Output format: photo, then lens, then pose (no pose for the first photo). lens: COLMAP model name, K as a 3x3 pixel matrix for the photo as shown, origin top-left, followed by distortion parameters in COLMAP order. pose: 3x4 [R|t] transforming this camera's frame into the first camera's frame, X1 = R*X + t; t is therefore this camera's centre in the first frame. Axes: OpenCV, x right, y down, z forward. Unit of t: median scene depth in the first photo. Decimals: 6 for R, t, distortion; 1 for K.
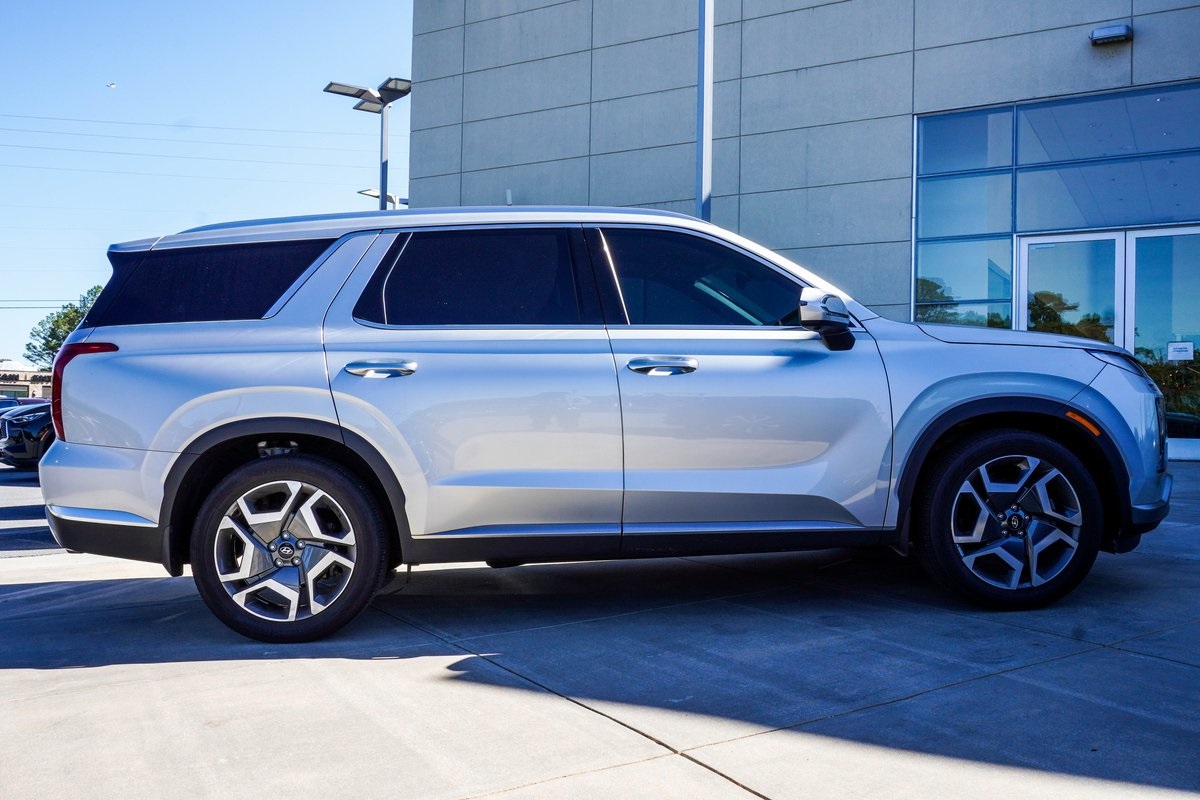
lens RADIAL K [[1040.2, 0, 600.5], [0, 1040.2, 402.1], [0, 0, 1]] dist [-0.001301, 0.010429]
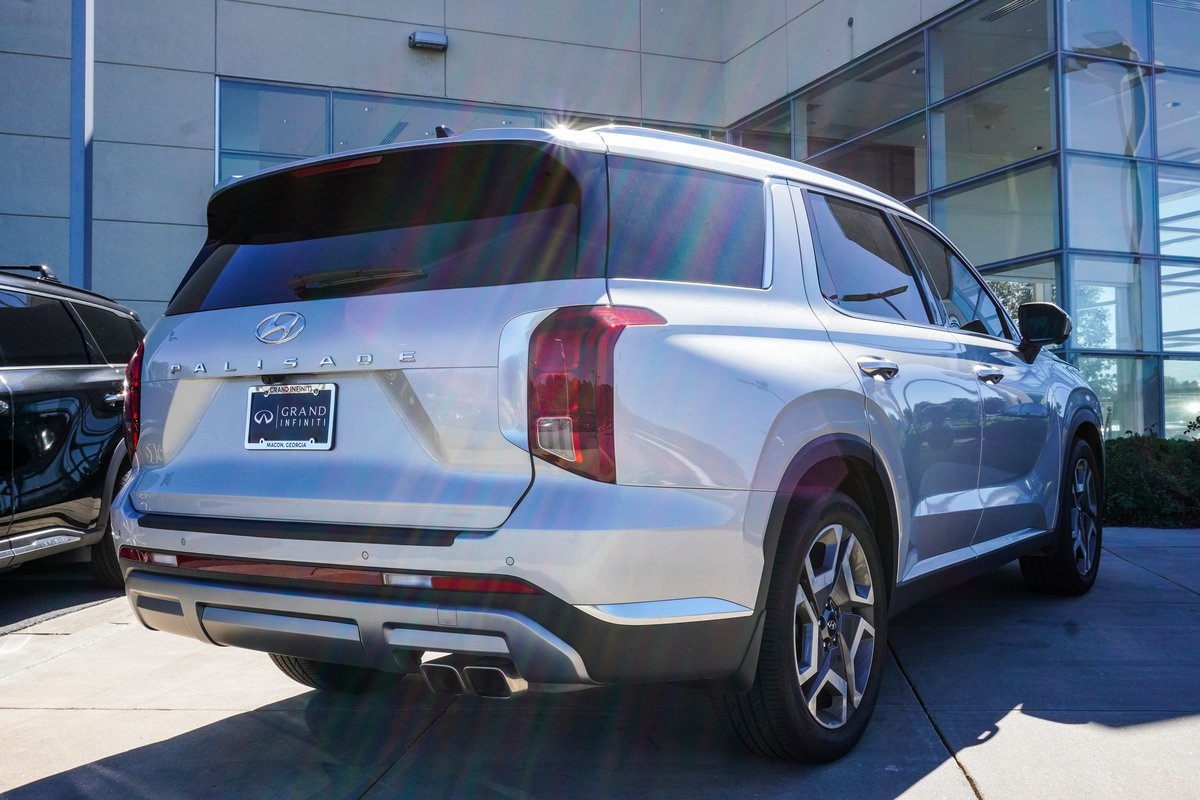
lens RADIAL K [[1248.9, 0, 601.7], [0, 1248.9, 396.7], [0, 0, 1]] dist [-0.019874, 0.000000]
pose [[0.592098, 0.008294, 0.805823, -0.373516], [0.013222, 0.999712, -0.020005, 0.001121], [-0.805757, 0.022499, 0.591818, 0.217209]]
